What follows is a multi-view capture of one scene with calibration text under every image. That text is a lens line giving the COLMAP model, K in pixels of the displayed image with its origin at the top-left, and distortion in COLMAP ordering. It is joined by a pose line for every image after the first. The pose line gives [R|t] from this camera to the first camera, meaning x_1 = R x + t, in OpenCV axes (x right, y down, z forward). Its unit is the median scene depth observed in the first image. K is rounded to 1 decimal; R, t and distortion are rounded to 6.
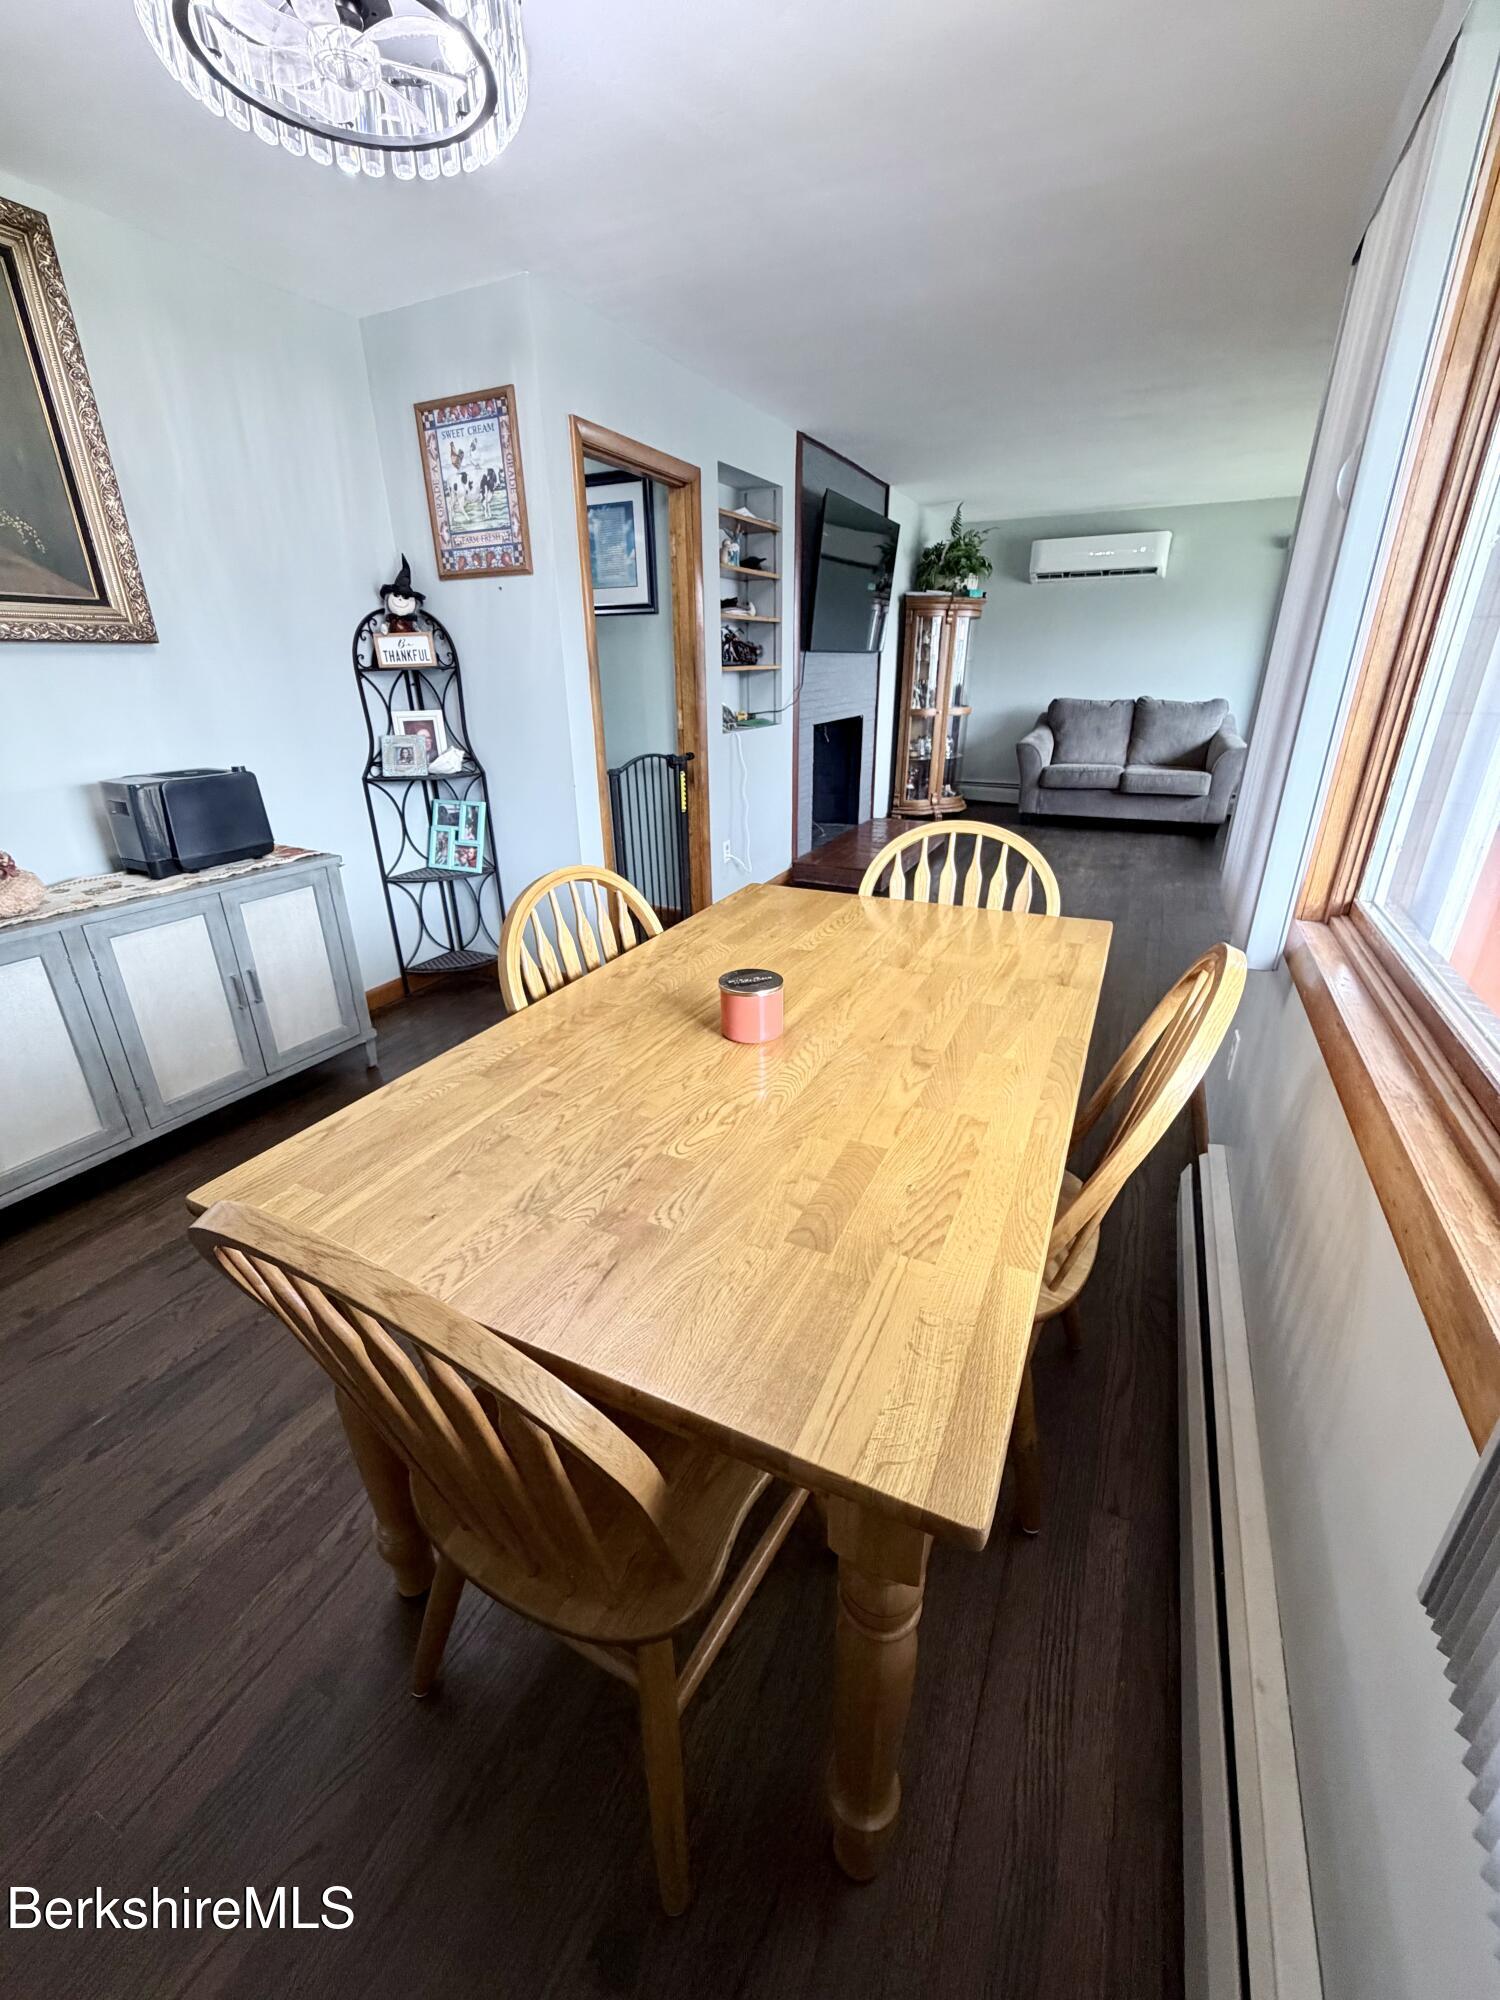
lens RADIAL K [[805.7, 0, 750.0], [0, 805.7, 1000.0], [0, 0, 1]] dist [-0.001047, -0.000214]
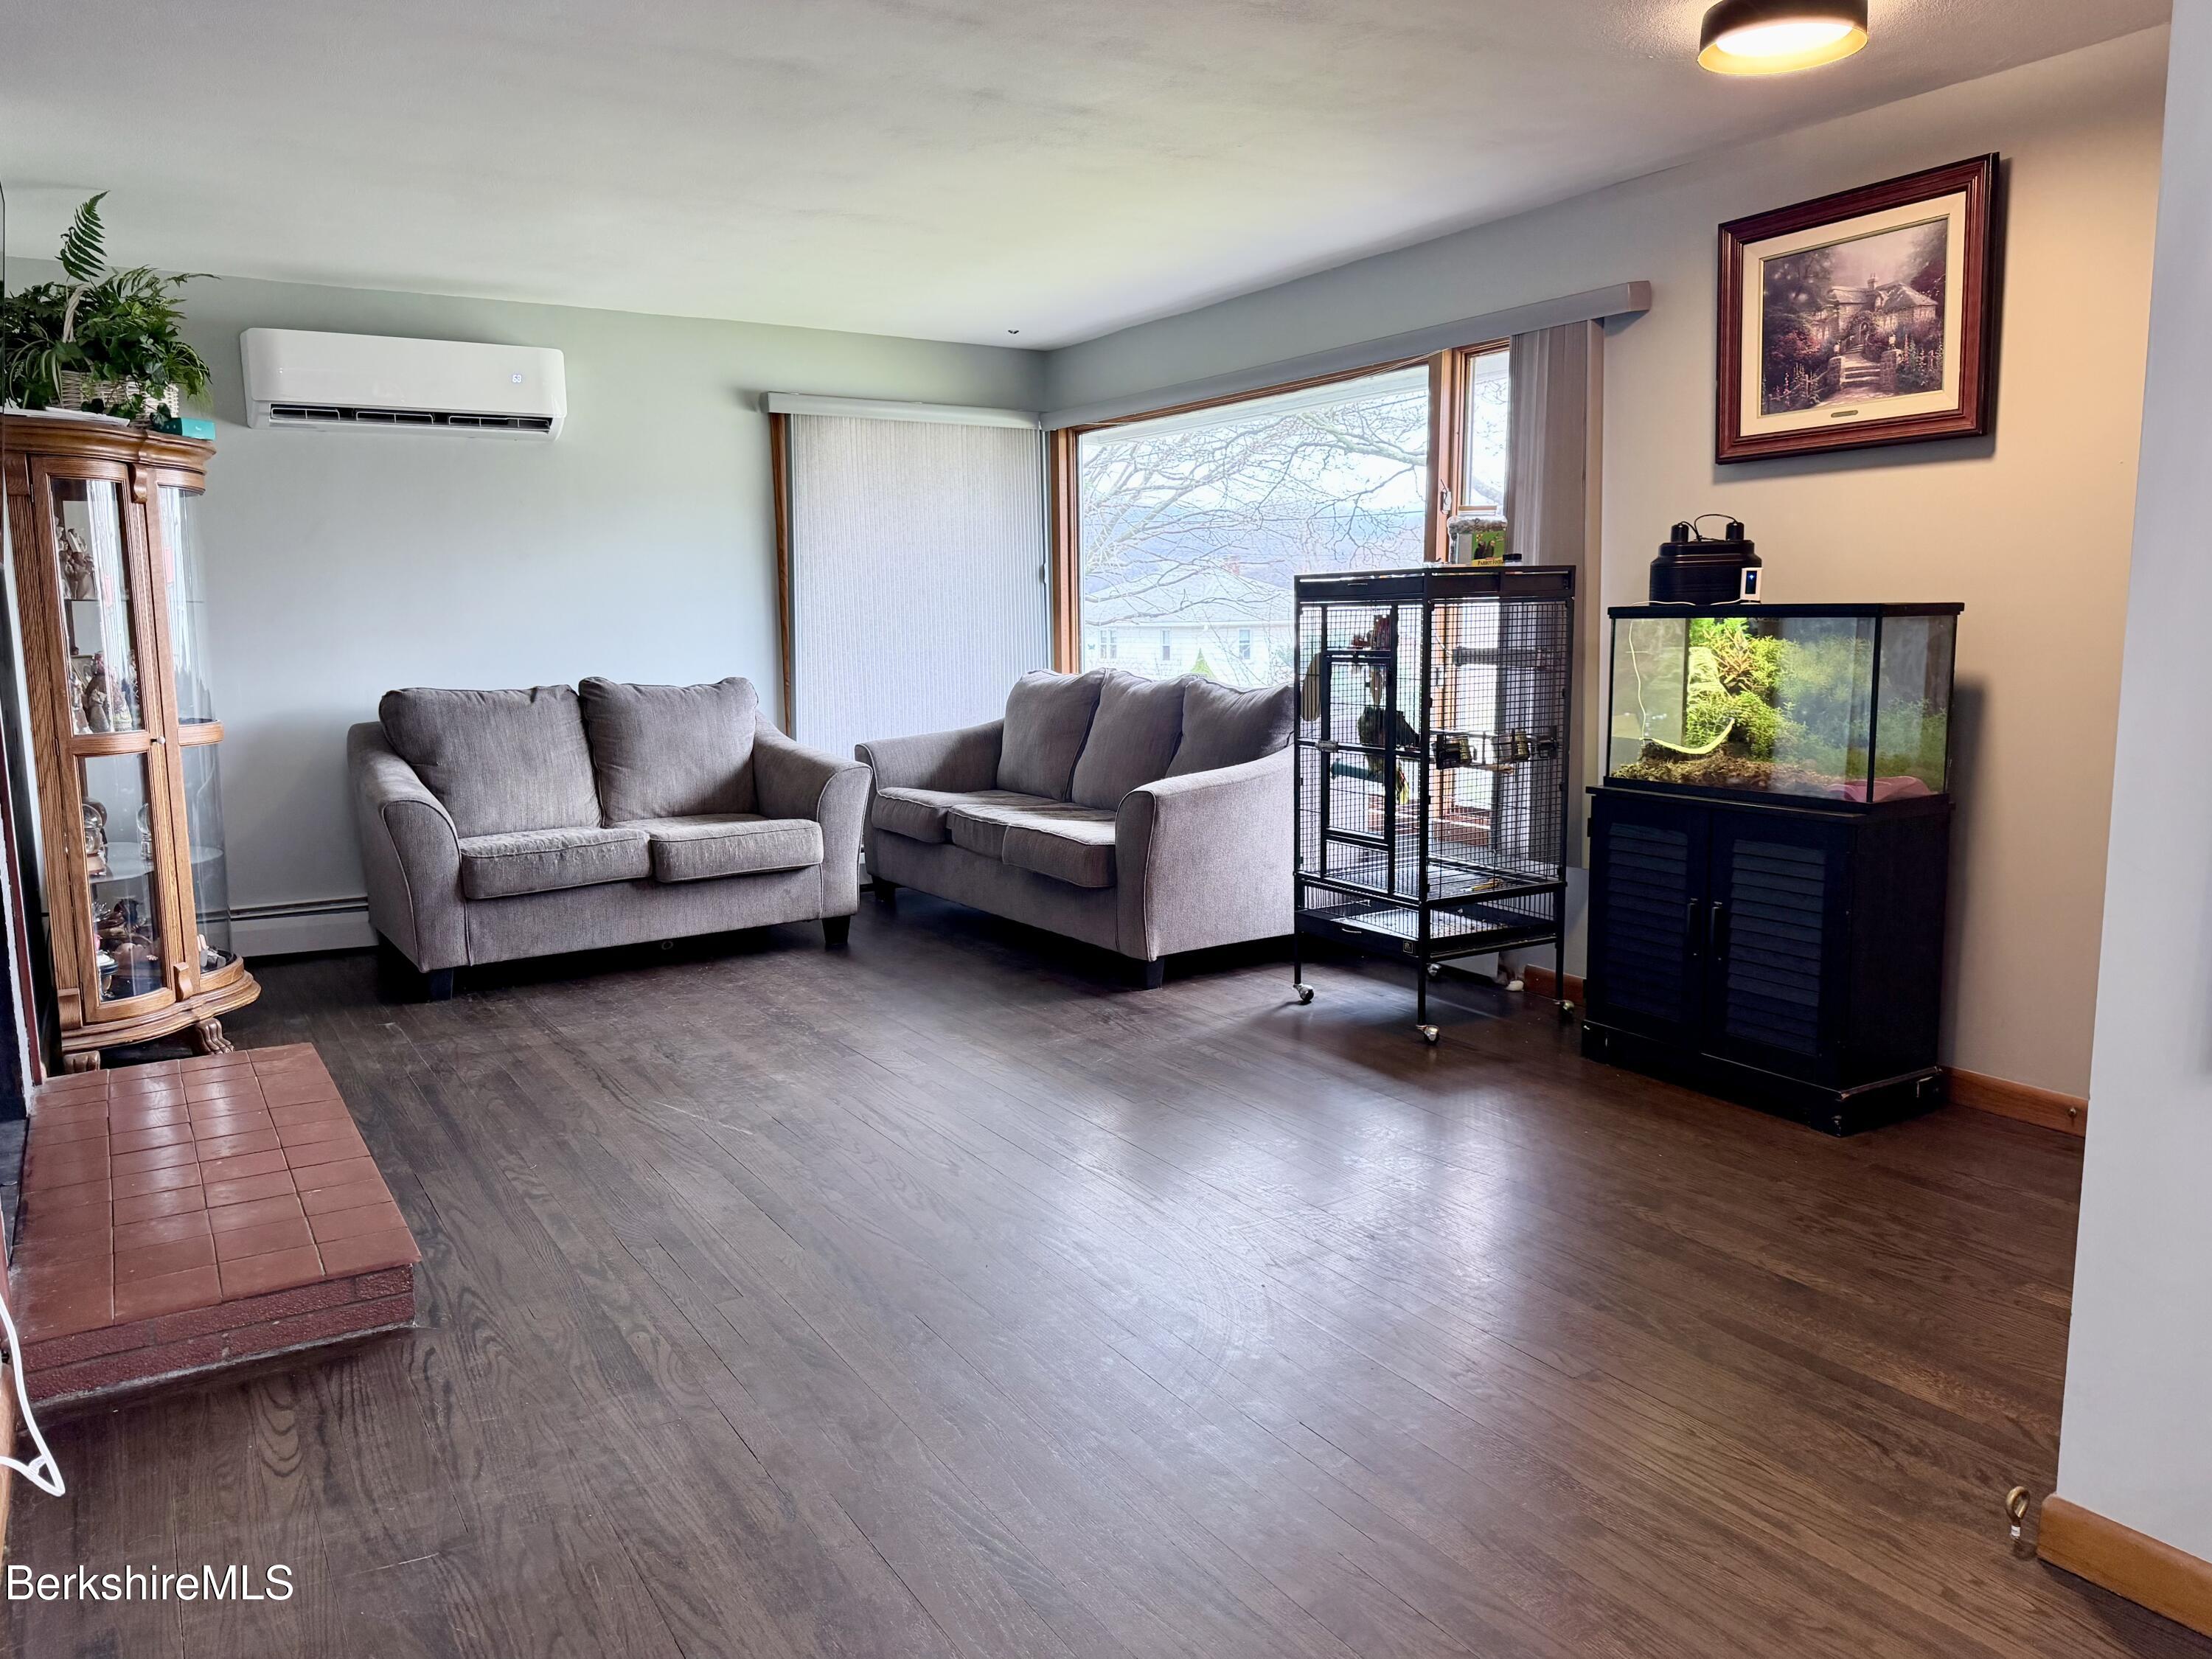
lens RADIAL K [[1596.3, 0, 1095.7], [0, 1596.3, 821.7], [0, 0, 1]] dist [0.096034, -0.085853]
pose [[0.555526, -0.110321, 0.824148, -0.115885], [0.331413, 0.938405, -0.097777, -0.121201], [-0.762598, 0.327452, 0.557871, 0.311423]]
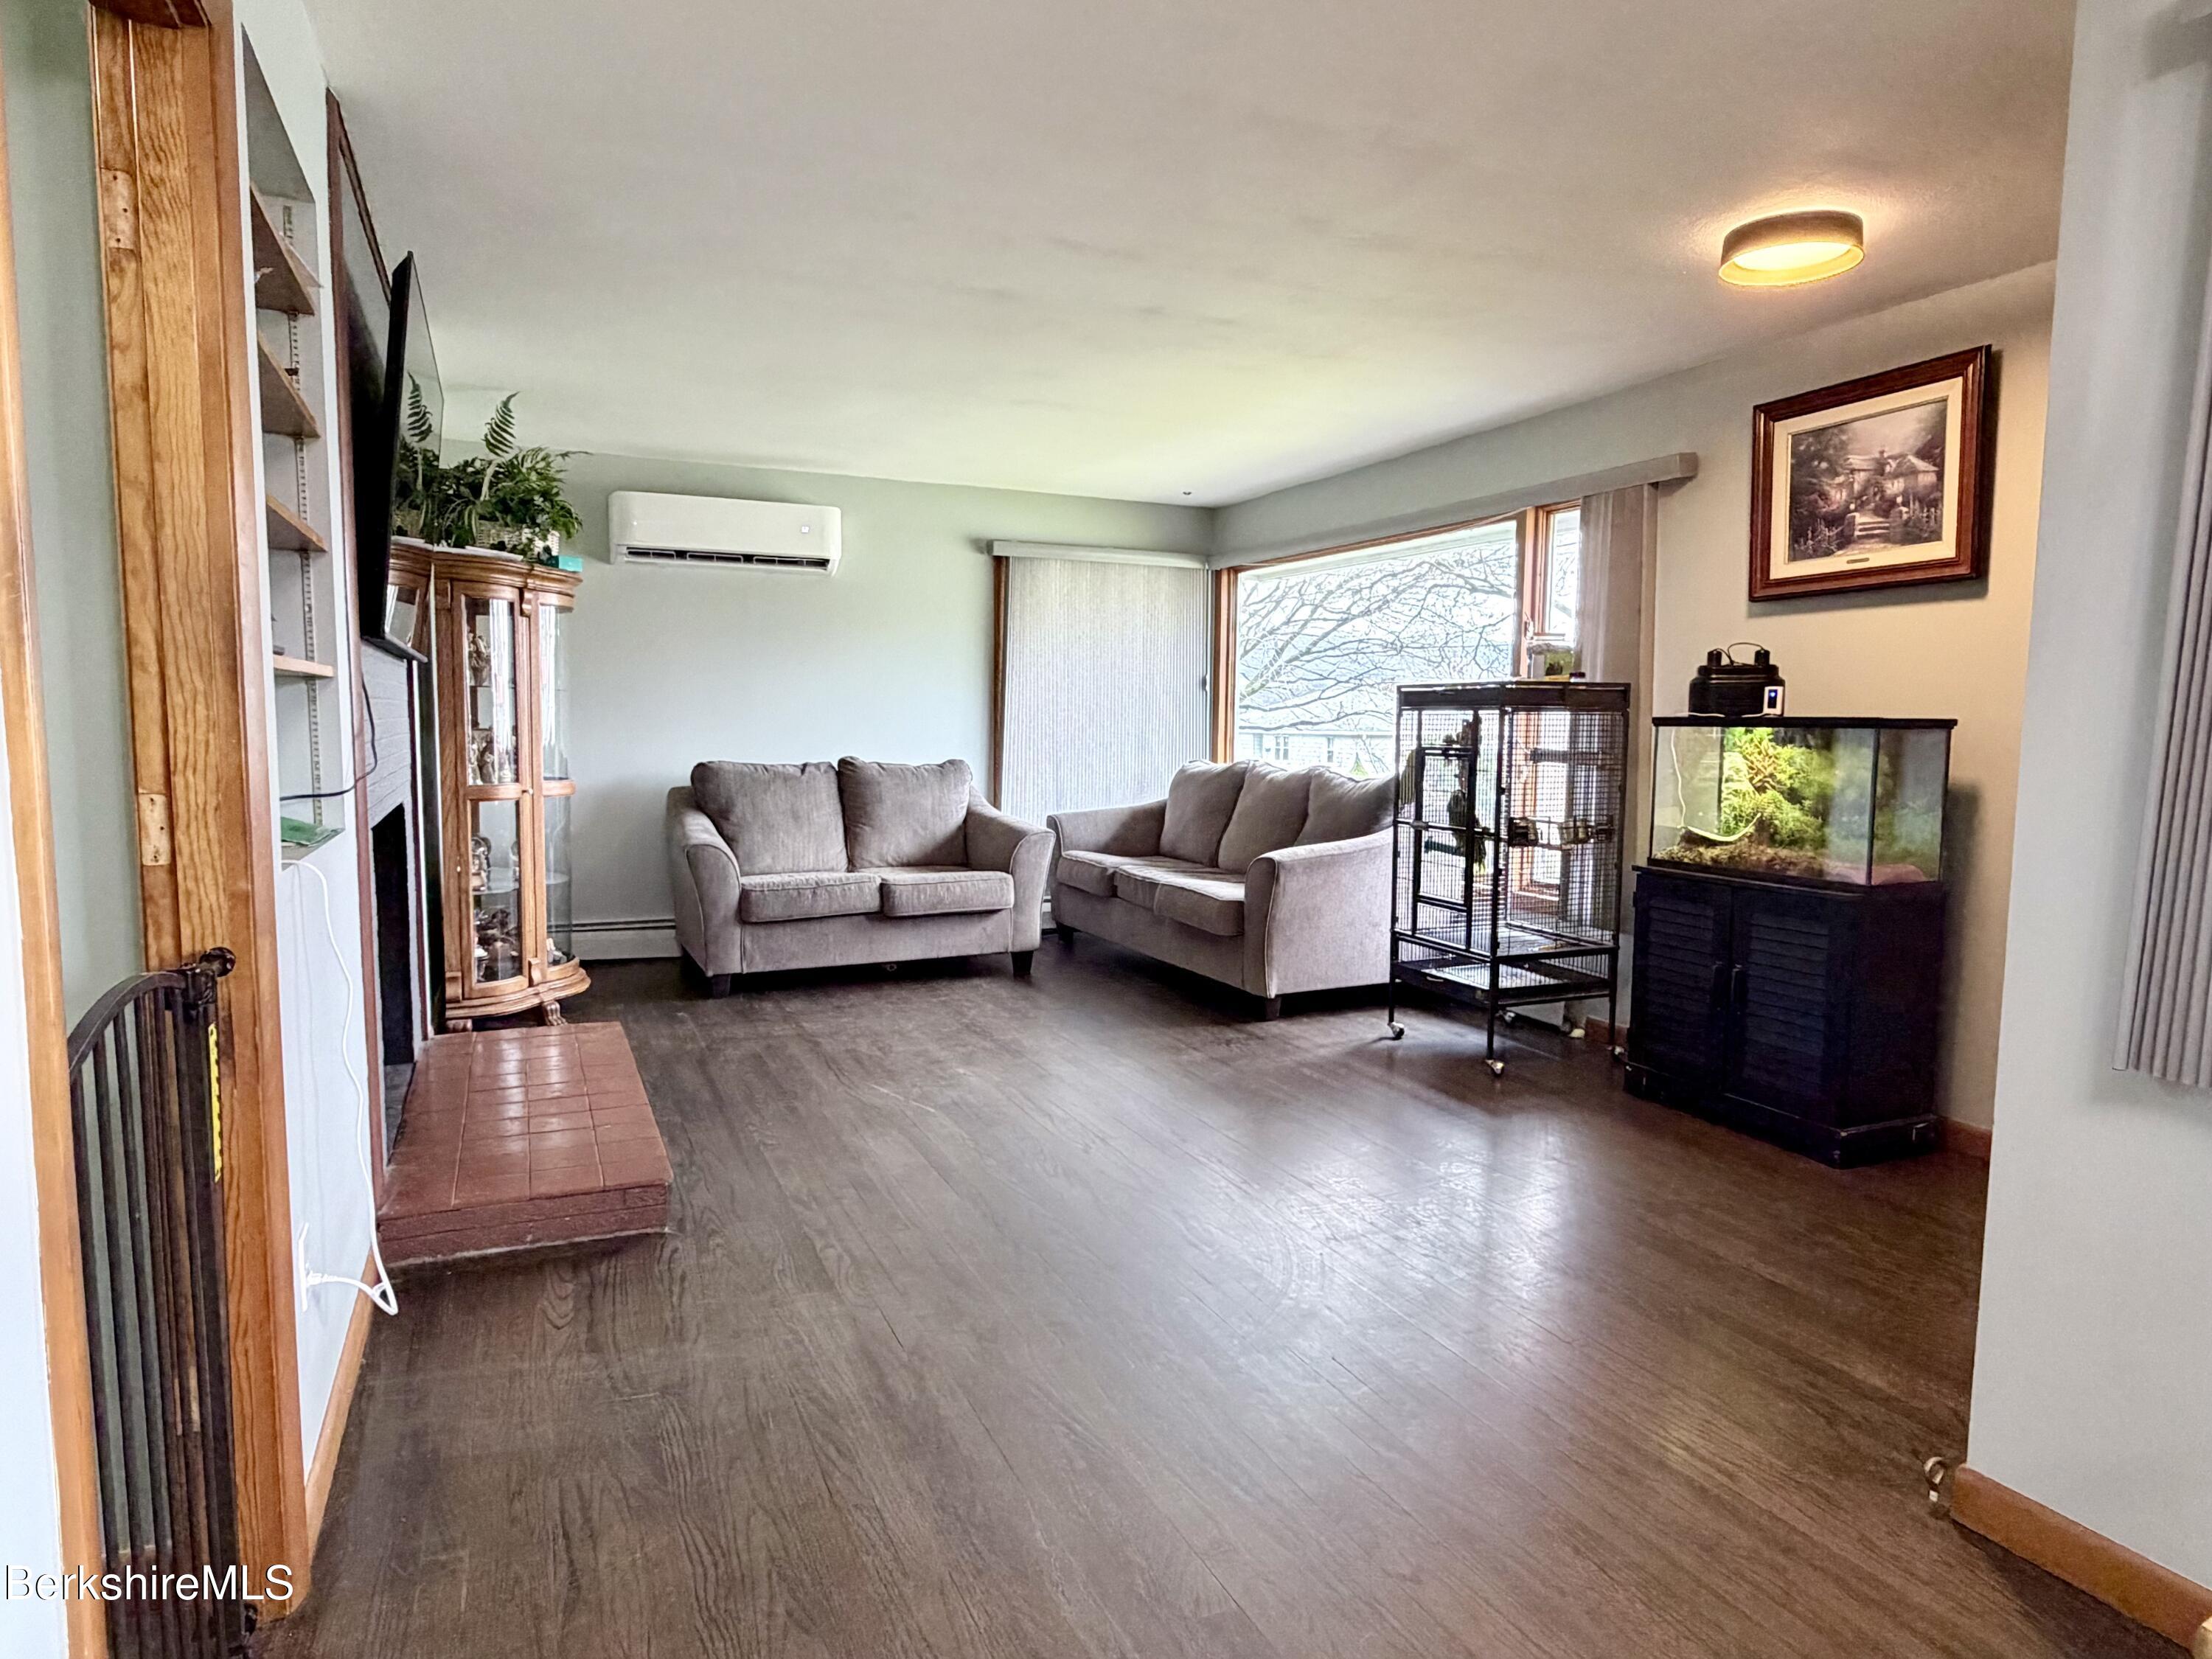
lens RADIAL K [[1317.8, 0, 1106.0], [0, 1317.8, 829.5], [0, 0, 1]] dist [0.037762, -0.000200]
pose [[0.657847, -0.048466, 0.751590, -0.116820], [0.277746, 0.943202, -0.182282, -0.102515], [-0.700067, 0.328665, 0.633944, 0.284144]]
